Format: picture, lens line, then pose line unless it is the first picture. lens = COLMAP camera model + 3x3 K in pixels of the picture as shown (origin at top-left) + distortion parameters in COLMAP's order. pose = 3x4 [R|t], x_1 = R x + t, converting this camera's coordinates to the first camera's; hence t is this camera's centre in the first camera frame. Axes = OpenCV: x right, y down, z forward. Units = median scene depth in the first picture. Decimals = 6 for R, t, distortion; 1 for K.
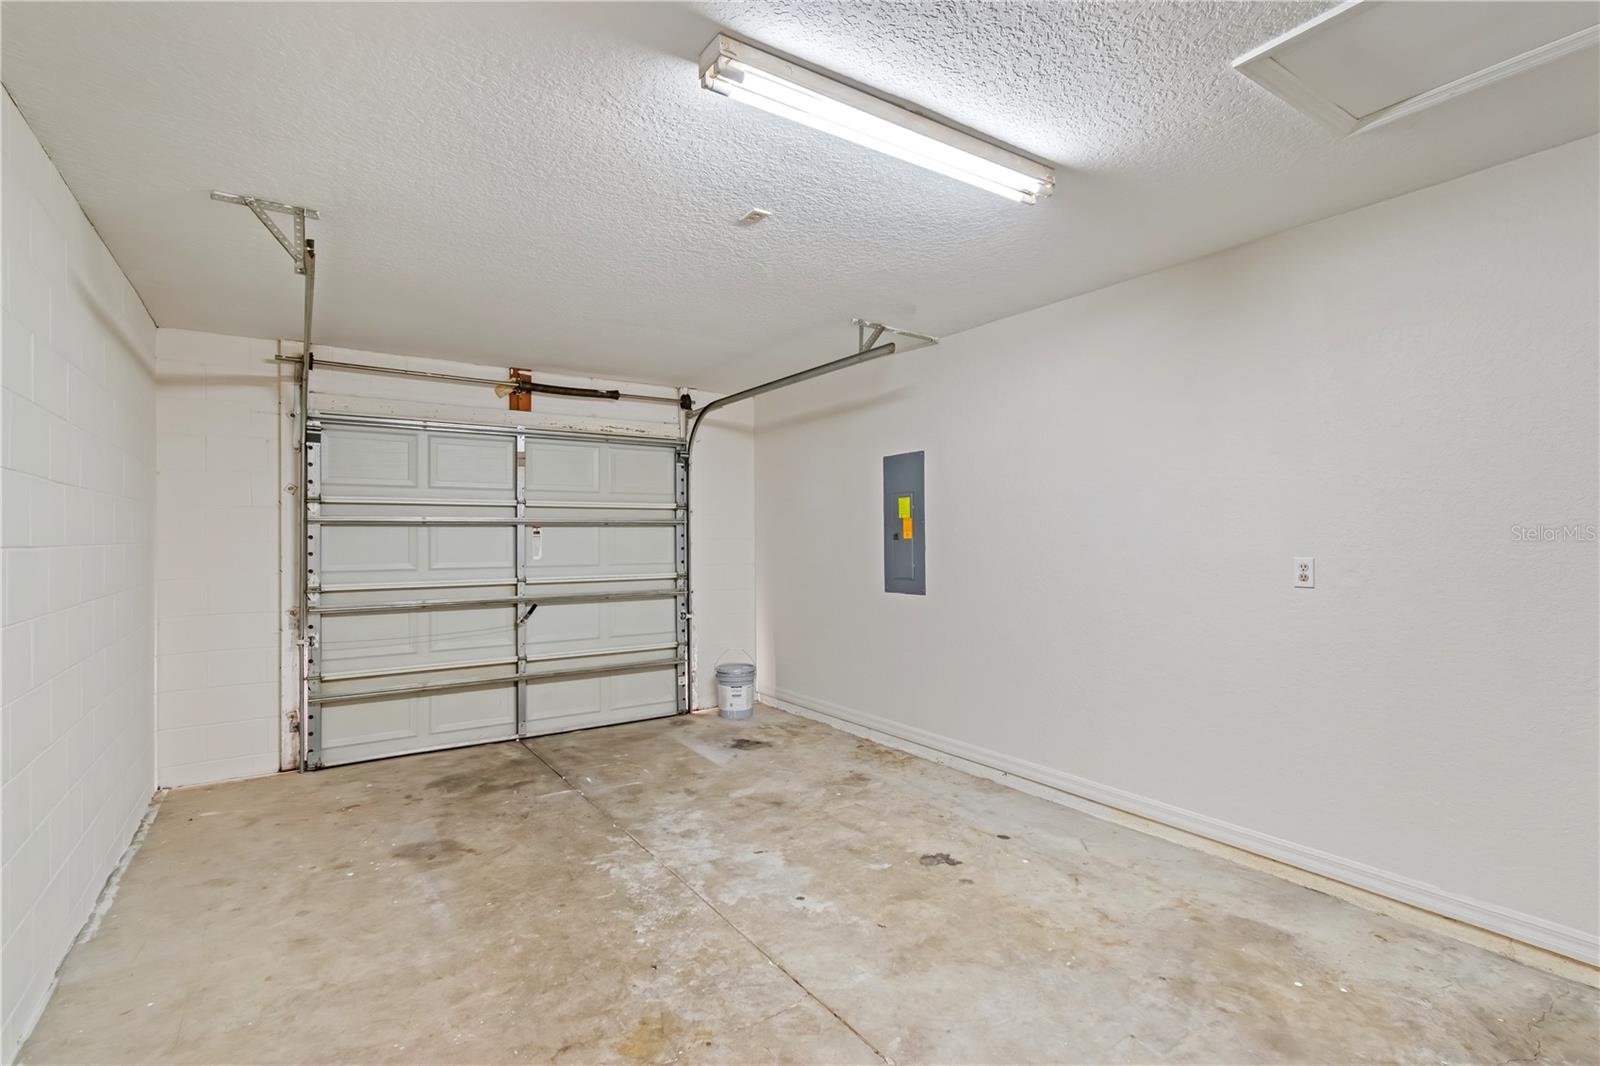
lens RADIAL K [[723.5, 0, 796.9], [0, 723.5, 536.4], [0, 0, 1]] dist [0.001606, 0.000621]
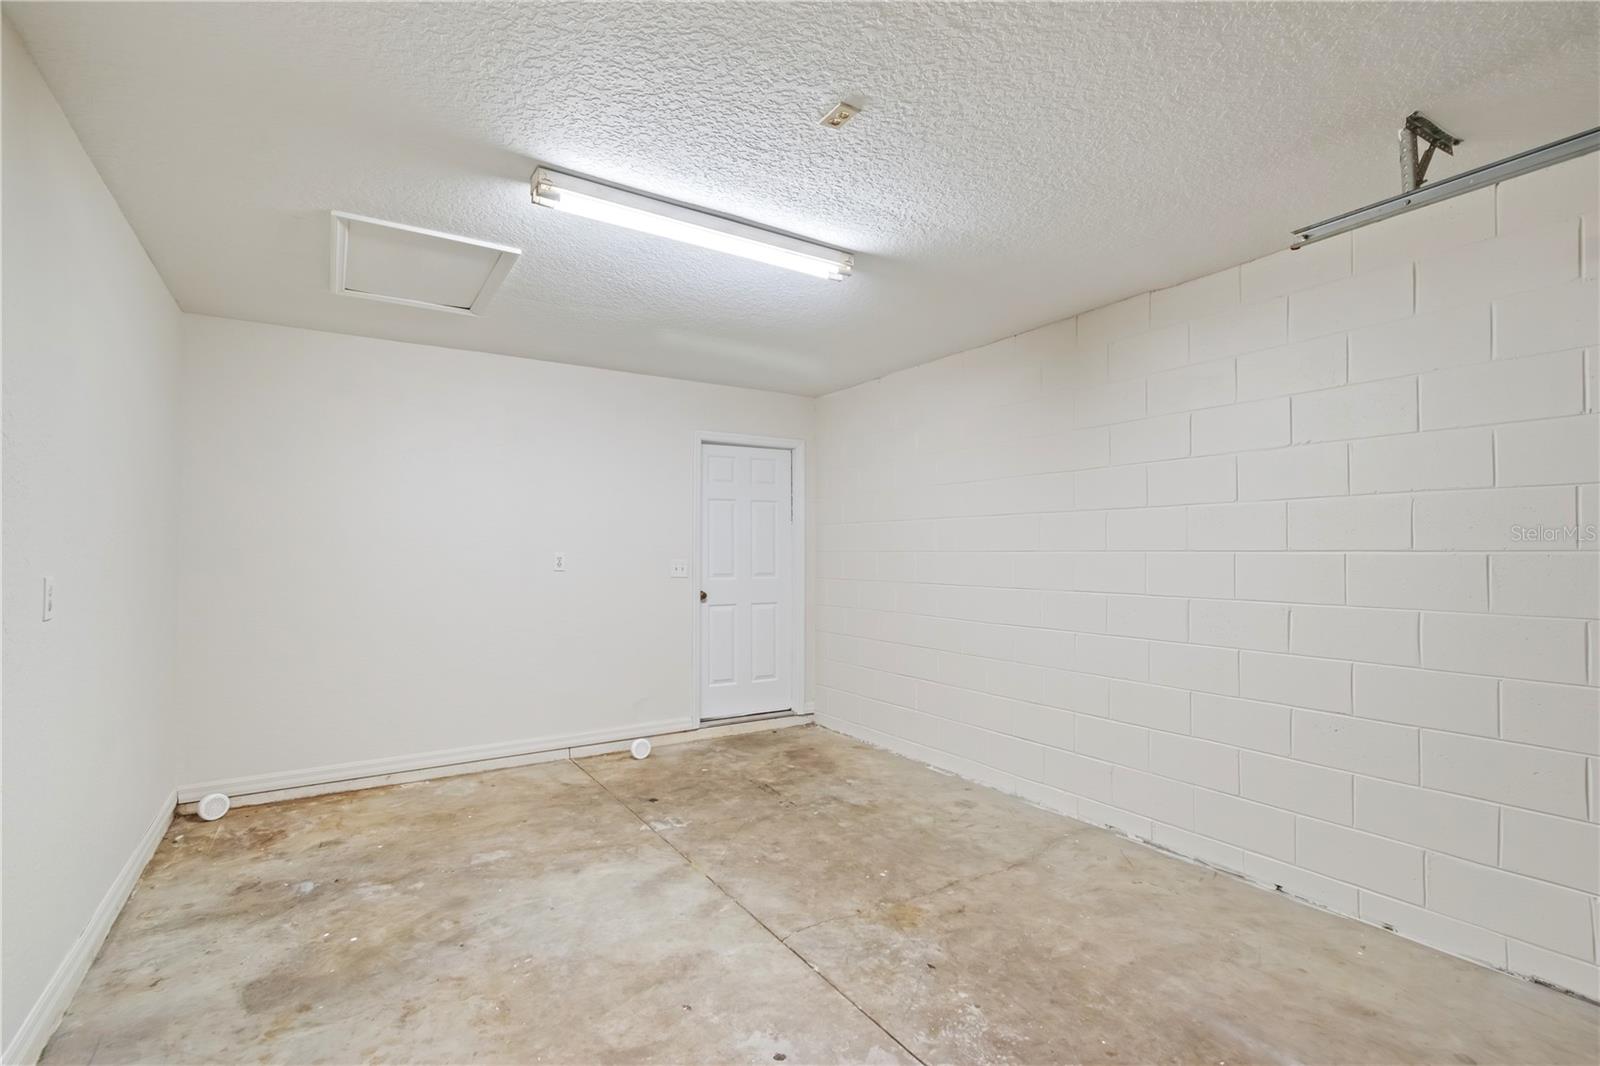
lens RADIAL K [[723.5, 0, 800.5], [0, 723.5, 539.9], [0, 0, 1]] dist [0.001606, 0.000621]
pose [[-0.999651, 0.004811, 0.025968, -0.042311], [0.004346, 0.999830, -0.017944, 0.011188], [-0.026050, -0.017825, -0.999502, 2.019456]]
